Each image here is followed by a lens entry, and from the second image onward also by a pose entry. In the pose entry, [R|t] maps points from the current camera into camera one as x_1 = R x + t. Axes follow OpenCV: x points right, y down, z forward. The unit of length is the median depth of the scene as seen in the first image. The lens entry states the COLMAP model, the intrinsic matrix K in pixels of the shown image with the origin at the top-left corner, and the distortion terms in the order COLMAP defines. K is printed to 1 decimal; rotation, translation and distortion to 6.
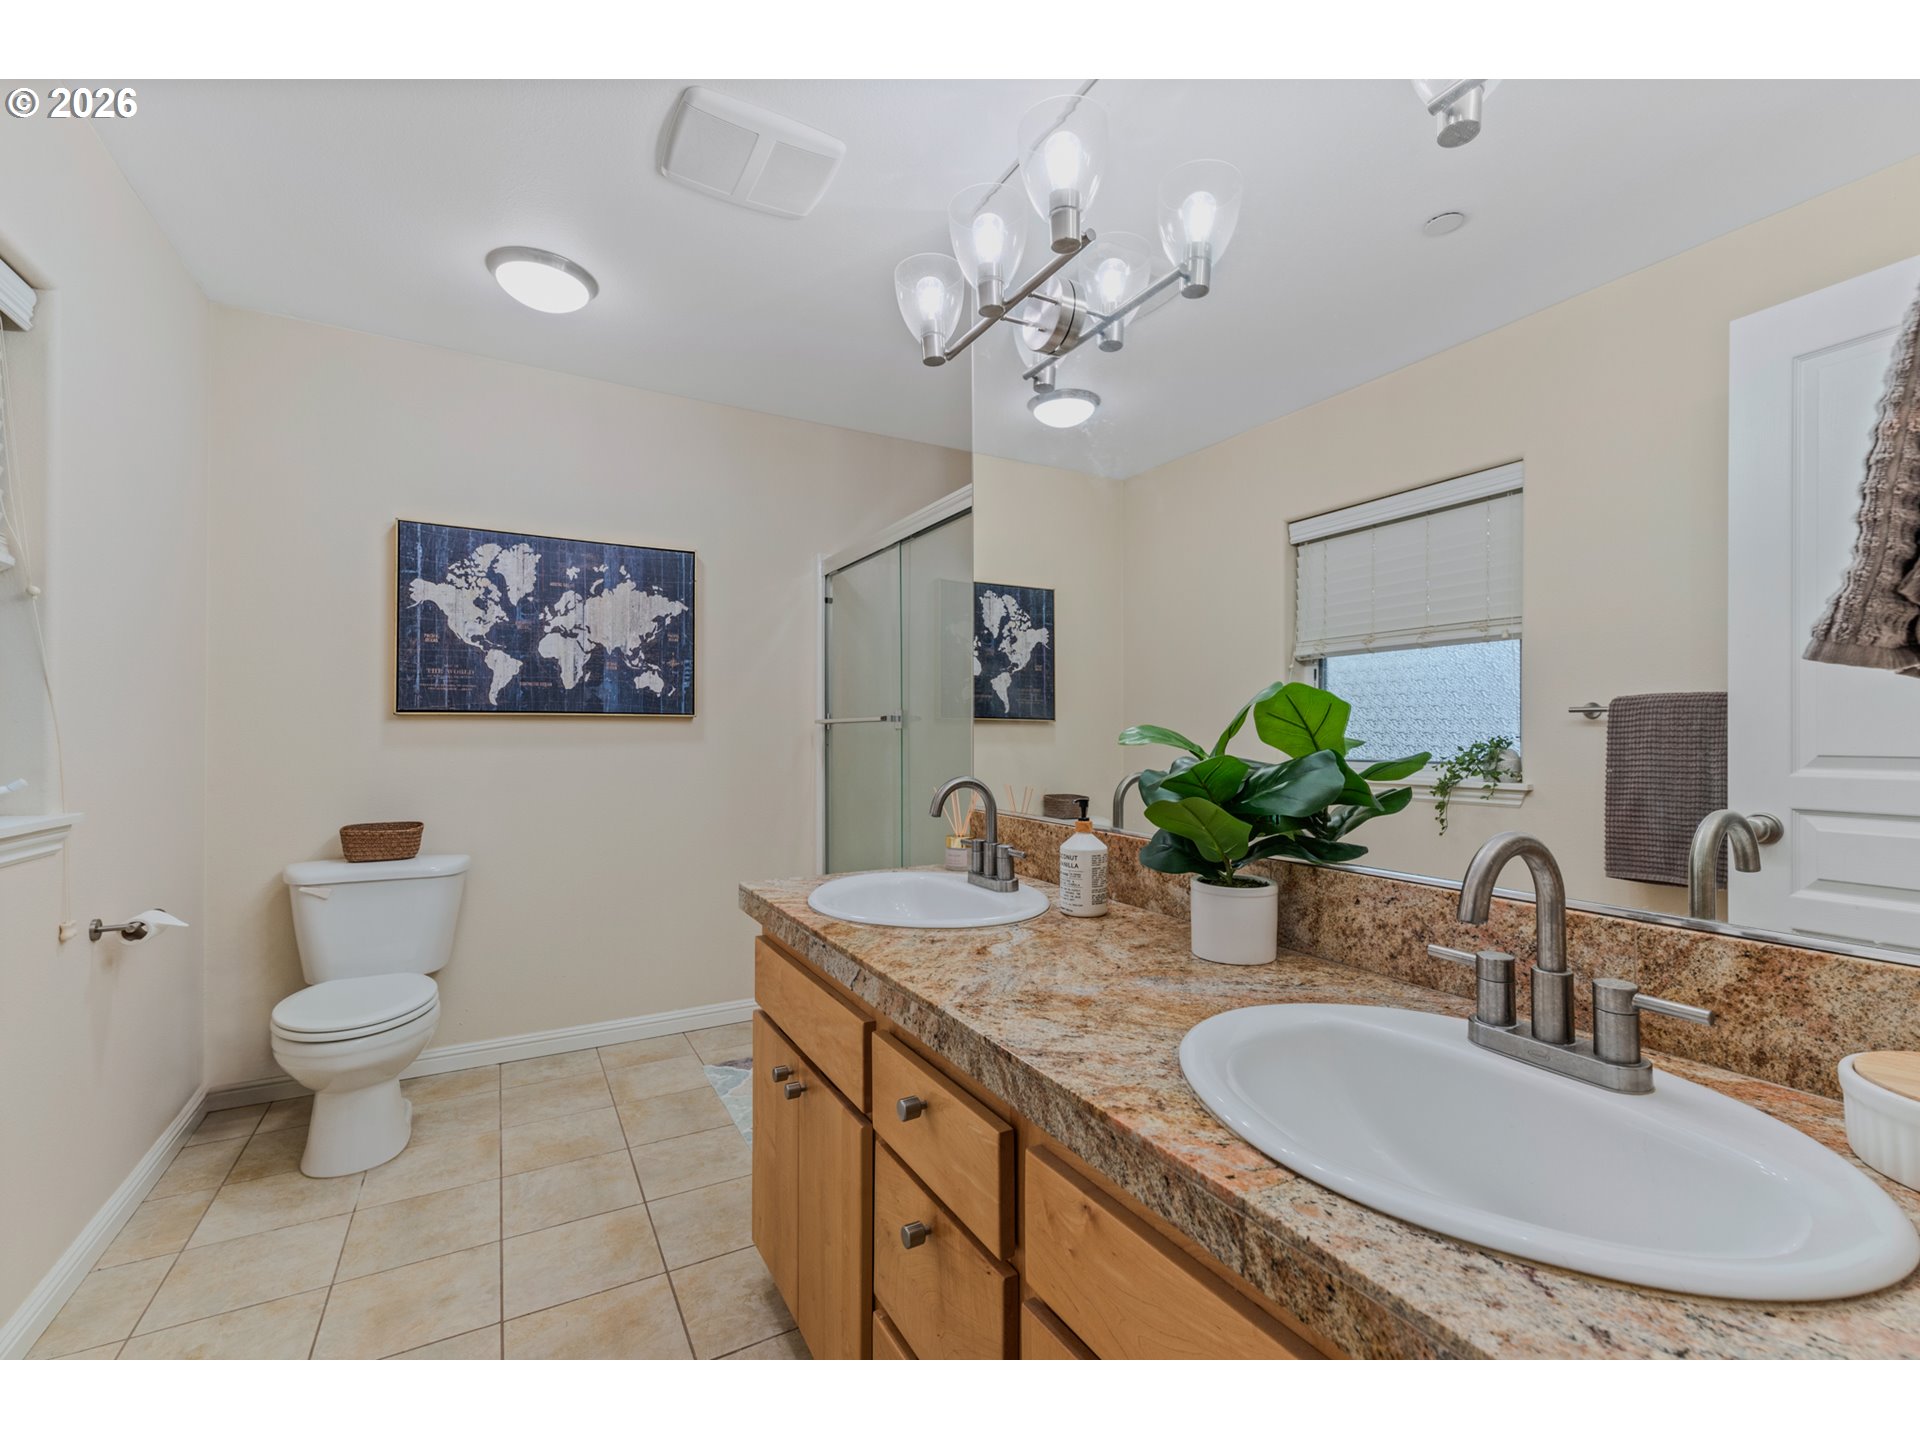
lens RADIAL K [[829.0, 0, 962.7], [0, 829.0, 724.2], [0, 0, 1]] dist [0.007729, -0.000677]
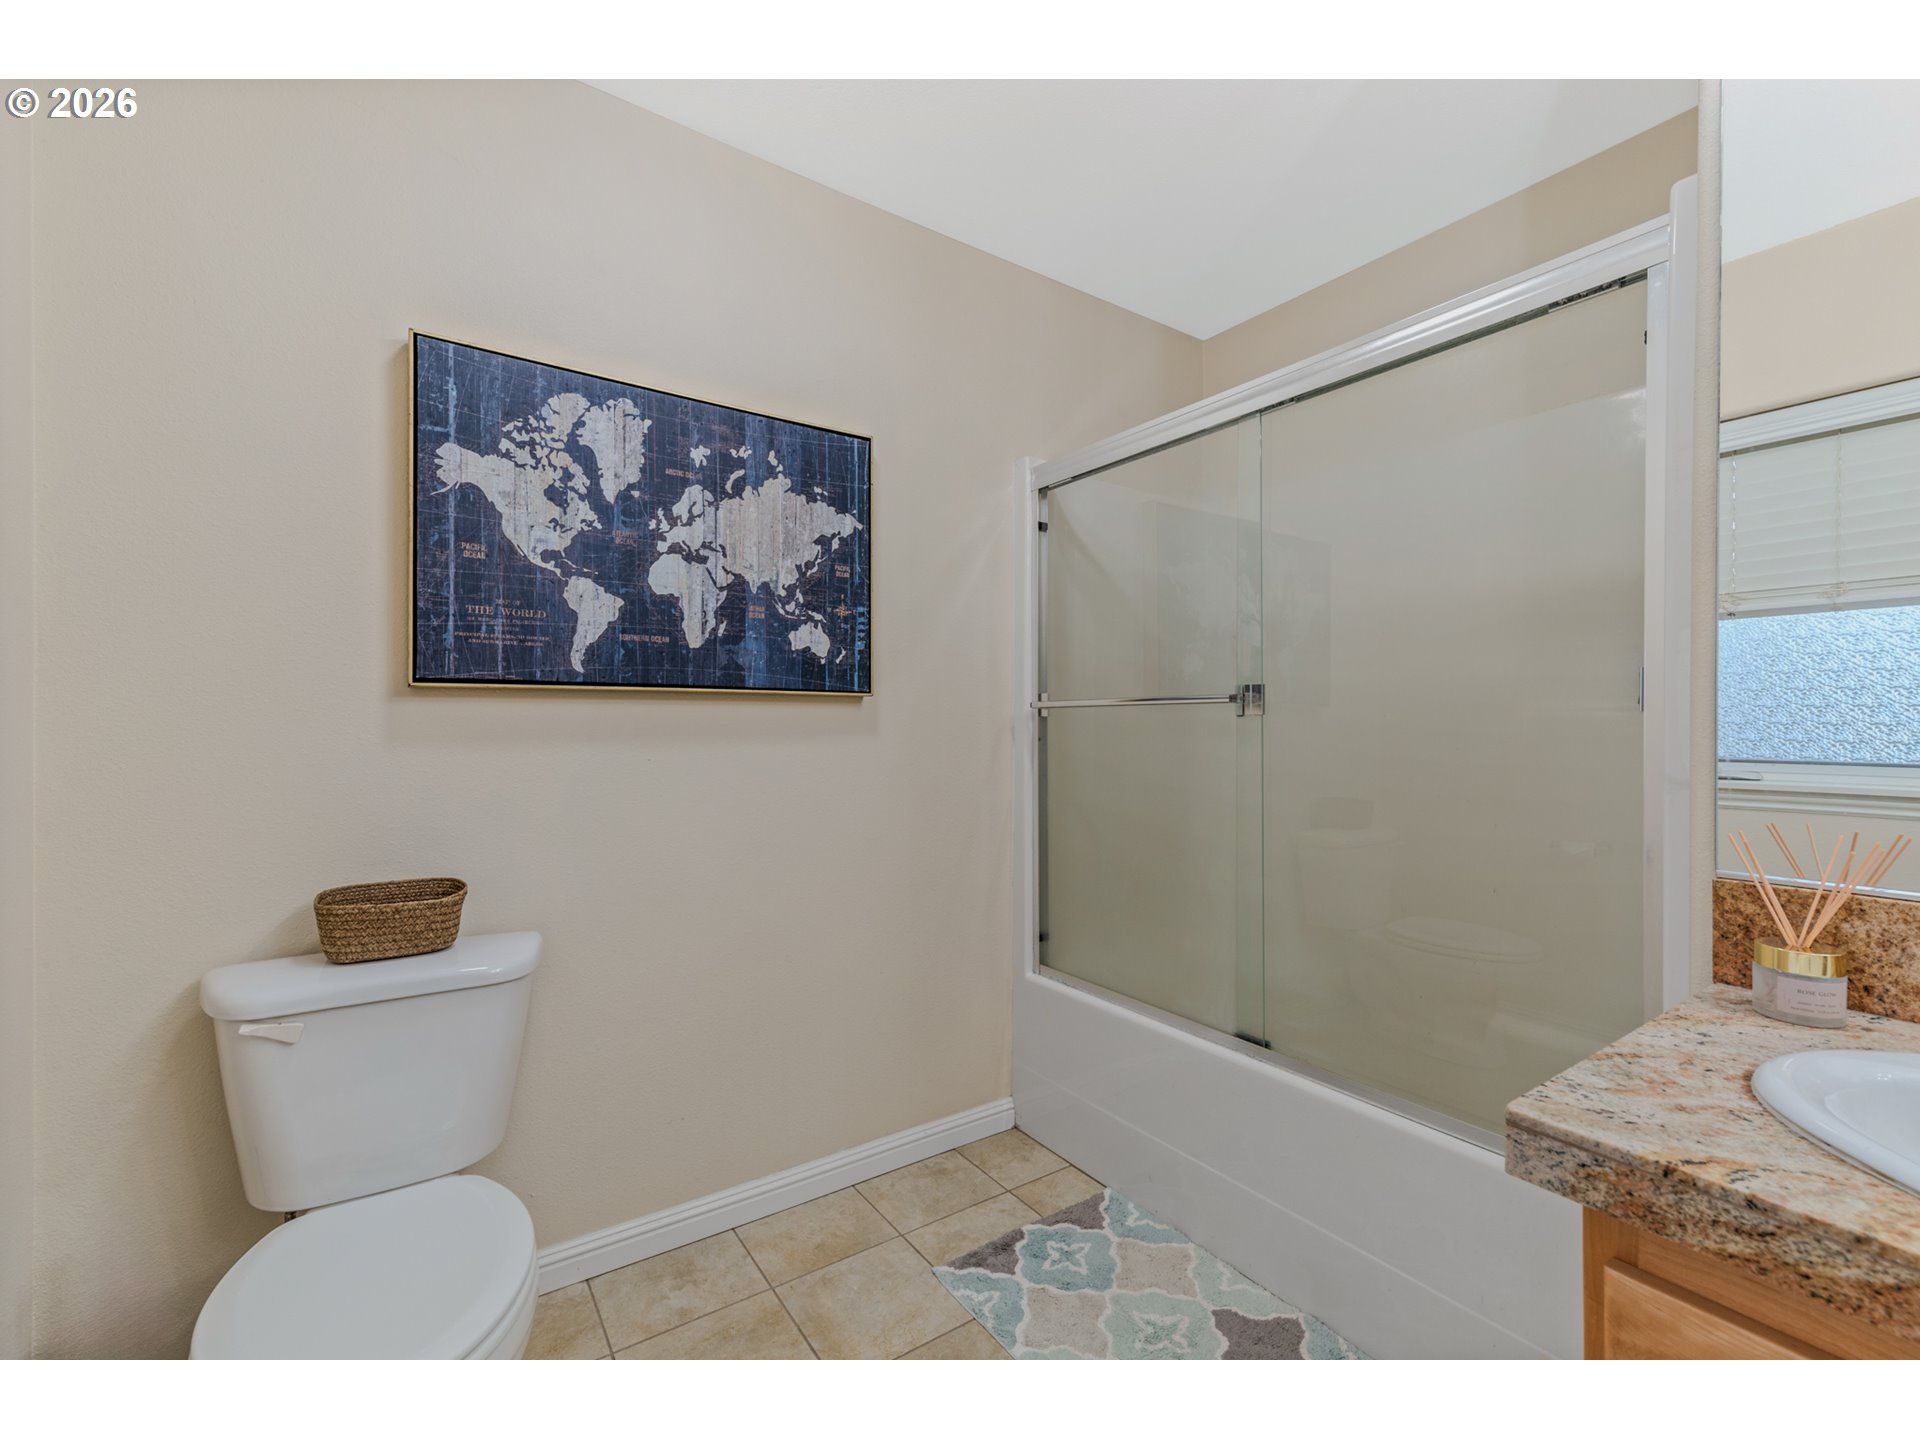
lens RADIAL K [[829.0, 0, 957.9], [0, 829.0, 723.8], [0, 0, 1]] dist [0.007729, -0.000677]
pose [[0.996412, 0.002688, 0.084597, -0.334462], [-0.003725, 0.999920, 0.012101, 0.004816], [-0.084558, -0.012373, 0.996342, 0.381718]]
